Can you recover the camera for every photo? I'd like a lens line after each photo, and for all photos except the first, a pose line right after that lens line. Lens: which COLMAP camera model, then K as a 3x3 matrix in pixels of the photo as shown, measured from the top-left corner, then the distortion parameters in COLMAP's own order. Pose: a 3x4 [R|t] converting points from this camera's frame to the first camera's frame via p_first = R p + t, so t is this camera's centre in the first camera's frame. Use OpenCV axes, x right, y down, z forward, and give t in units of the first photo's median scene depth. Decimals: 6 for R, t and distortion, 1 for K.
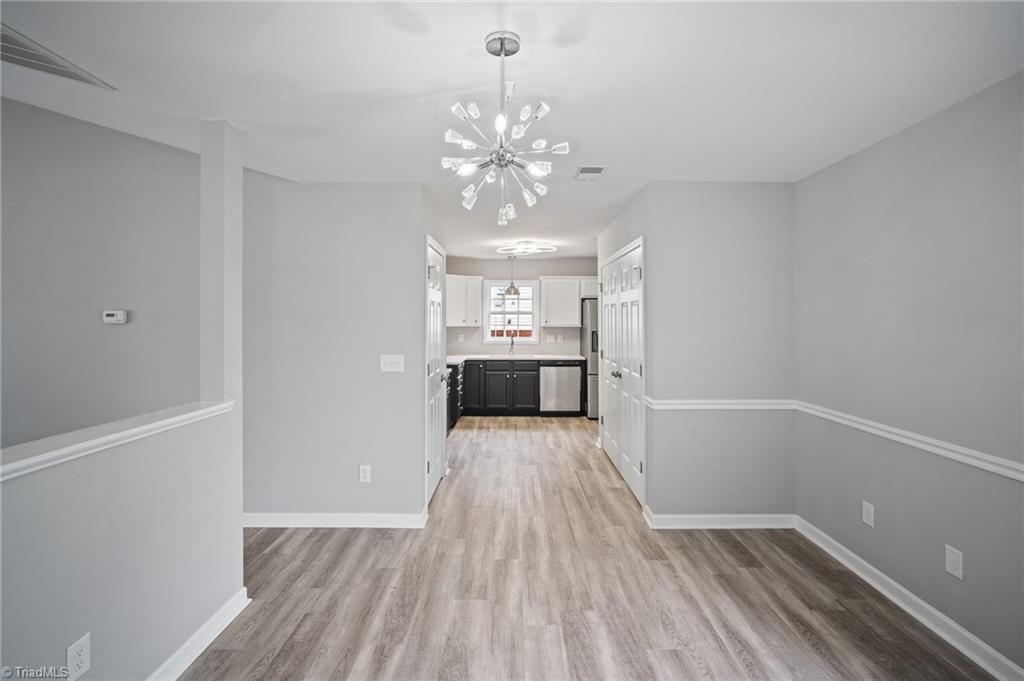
lens RADIAL K [[458.2, 0, 518.0], [0, 458.2, 315.4], [0, 0, 1]] dist [-0.003335, 0.000137]
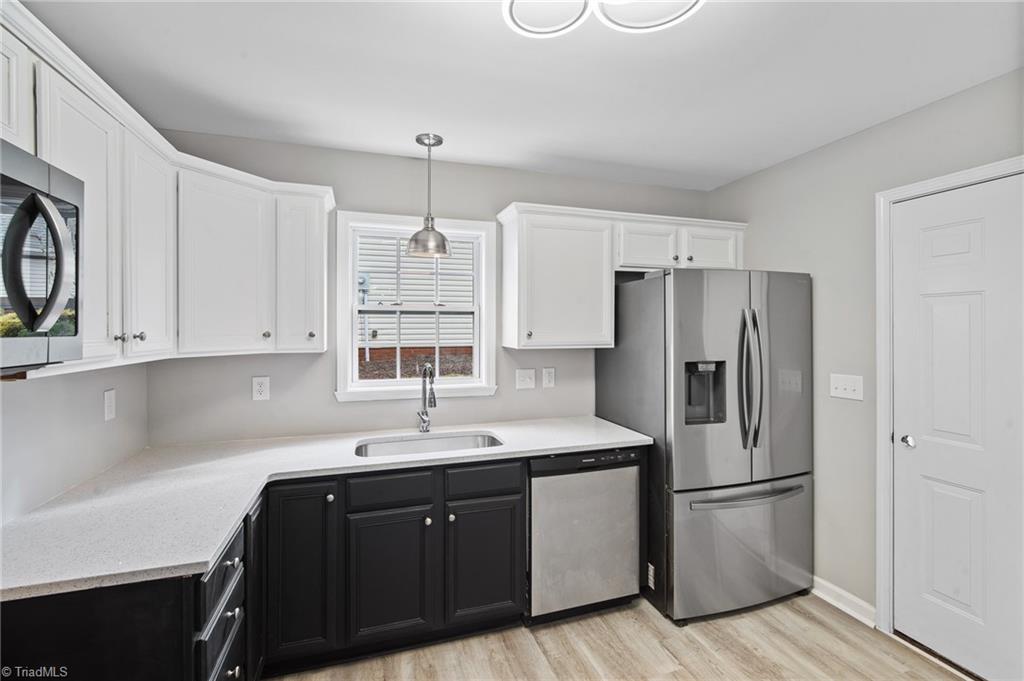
lens RADIAL K [[458.2, 0, 514.0], [0, 458.2, 334.8], [0, 0, 1]] dist [-0.003335, 0.000137]
pose [[0.953853, -0.008110, 0.300166, -0.051896], [0.002690, 0.999826, 0.018468, 0.006592], [-0.300263, -0.016808, 0.953708, 0.643672]]
